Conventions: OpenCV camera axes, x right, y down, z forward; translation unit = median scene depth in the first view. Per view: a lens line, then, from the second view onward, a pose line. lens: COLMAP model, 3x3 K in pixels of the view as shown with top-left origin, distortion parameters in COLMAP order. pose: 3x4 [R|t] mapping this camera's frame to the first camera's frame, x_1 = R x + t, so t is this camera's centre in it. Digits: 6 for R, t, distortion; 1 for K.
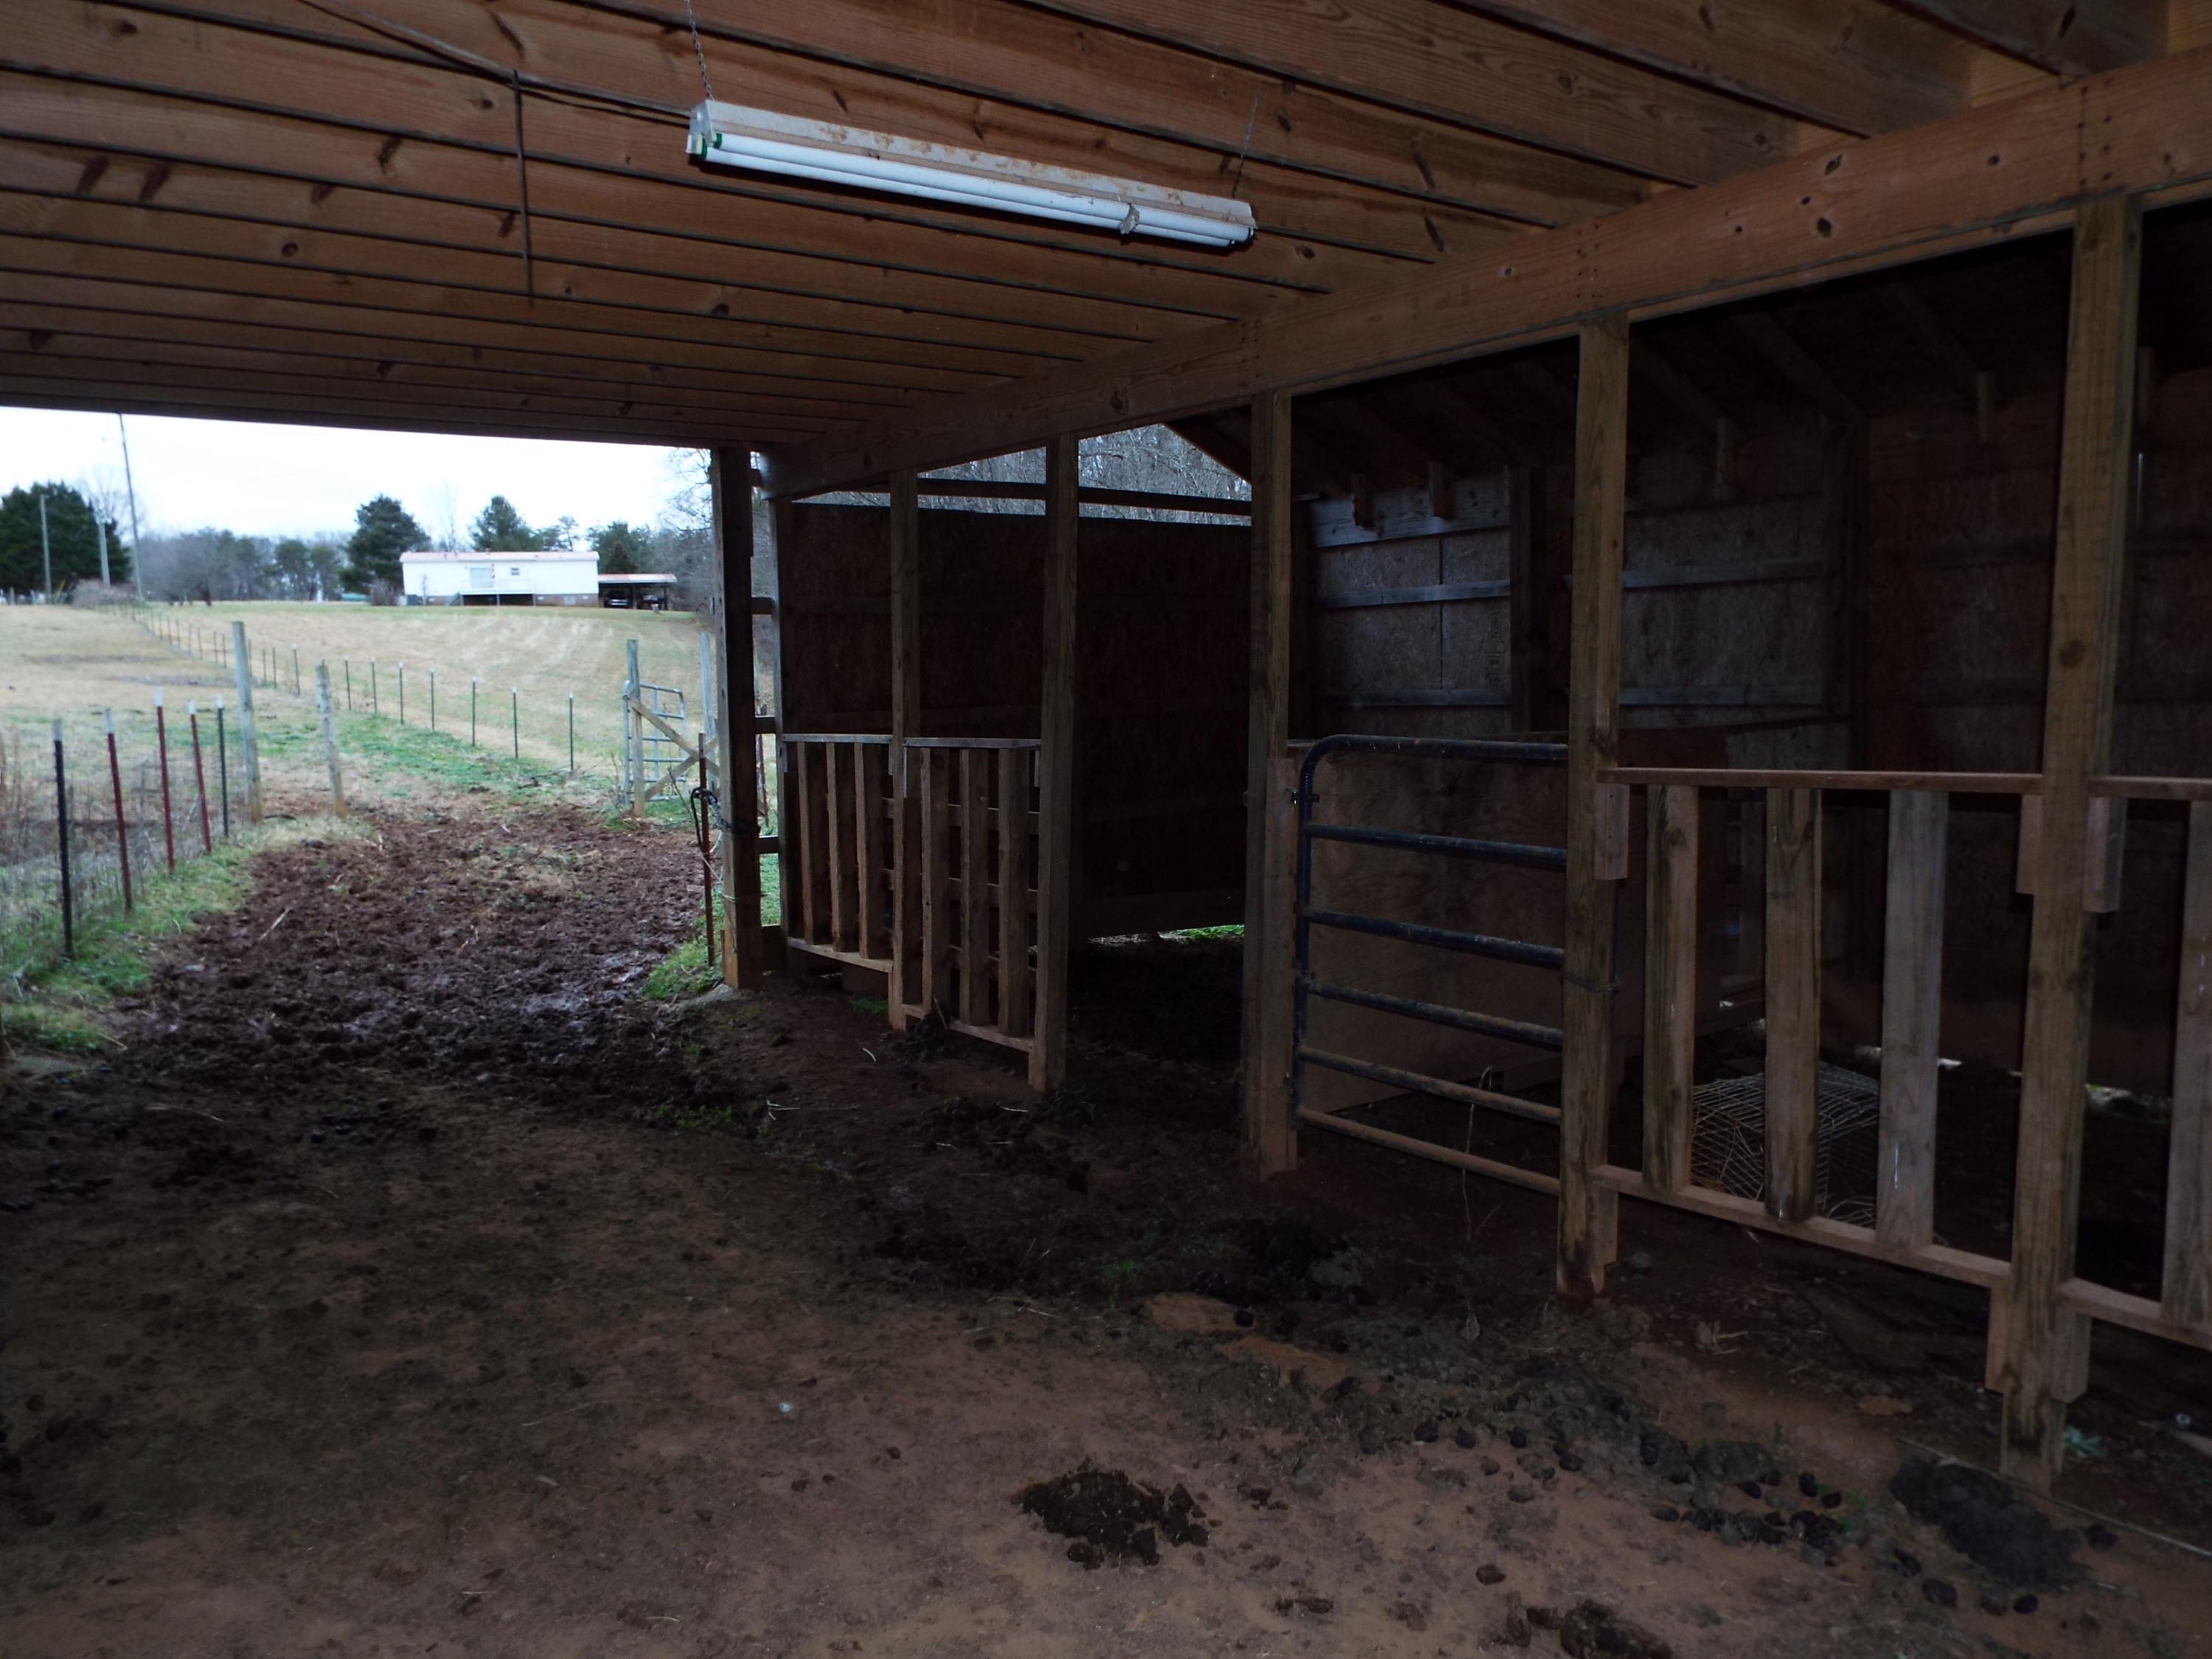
lens RADIAL K [[1613.3, 0, 1101.8], [0, 1613.3, 832.1], [0, 0, 1]] dist [-0.015282, 0.015848]
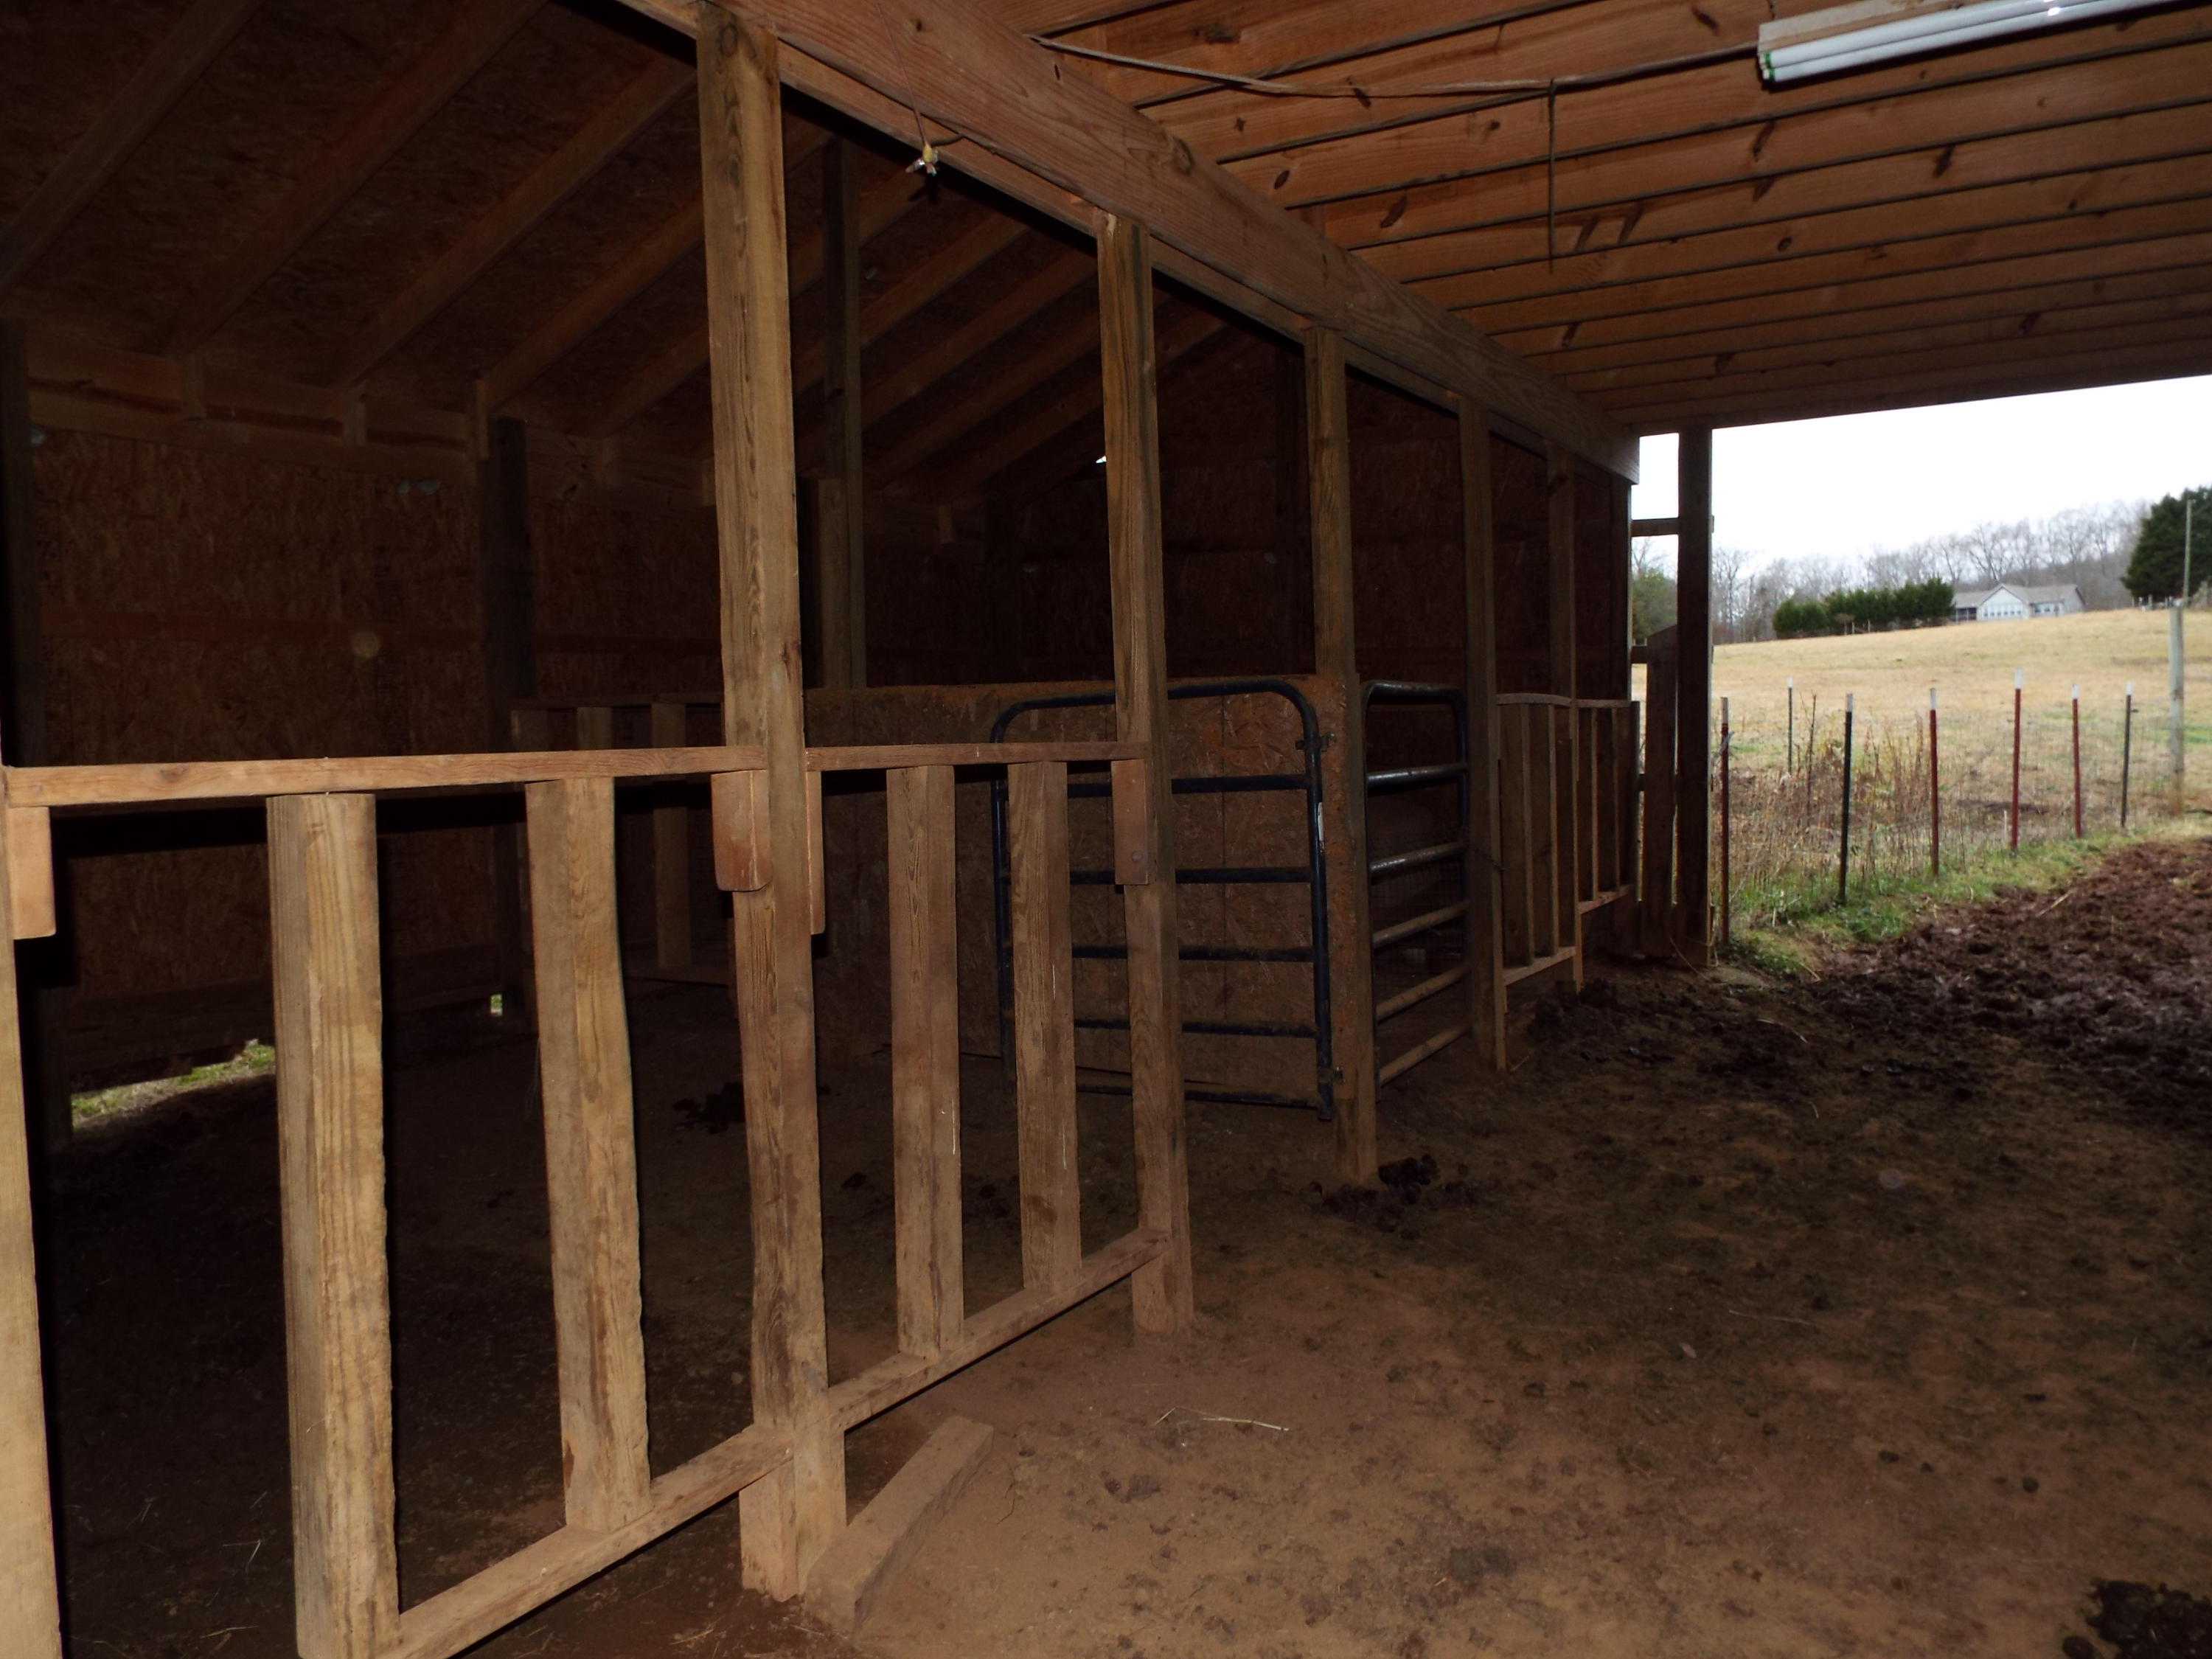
lens RADIAL K [[1613.3, 0, 1101.9], [0, 1613.3, 825.5], [0, 0, 1]] dist [-0.015282, 0.015848]
pose [[0.385851, 0.071405, -0.919793, 0.399884], [-0.079720, 0.995852, 0.043867, 0.031096], [0.919110, 0.056400, 0.389943, 0.166336]]
